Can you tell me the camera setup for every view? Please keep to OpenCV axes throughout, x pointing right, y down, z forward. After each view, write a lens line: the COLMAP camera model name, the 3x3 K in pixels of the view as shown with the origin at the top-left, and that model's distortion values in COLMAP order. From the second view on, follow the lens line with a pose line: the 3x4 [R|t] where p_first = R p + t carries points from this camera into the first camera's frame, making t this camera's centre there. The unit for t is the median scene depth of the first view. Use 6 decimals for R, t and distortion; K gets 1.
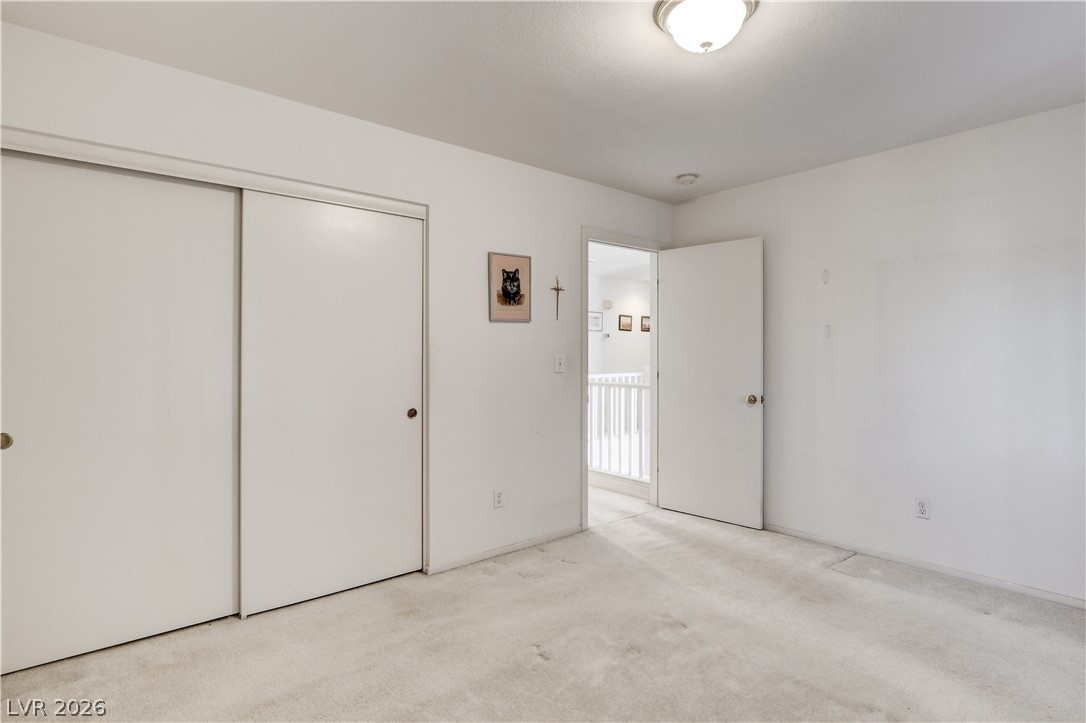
lens RADIAL K [[539.5, 0, 547.3], [0, 539.5, 365.1], [0, 0, 1]] dist [-0.025931, 0.000964]
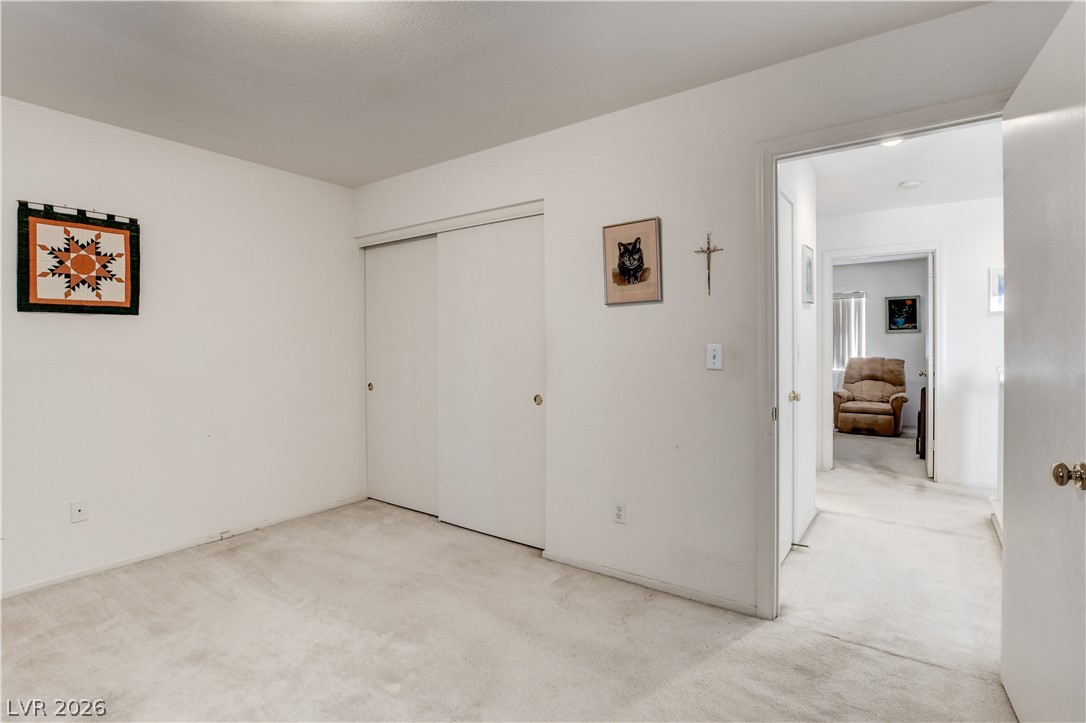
lens RADIAL K [[539.5, 0, 541.2], [0, 539.5, 351.1], [0, 0, 1]] dist [-0.025931, 0.000964]
pose [[0.252868, 0.020128, -0.967292, 0.692380], [-0.013744, 0.999757, 0.017211, -0.020640], [0.967403, 0.008942, 0.253083, 0.657938]]
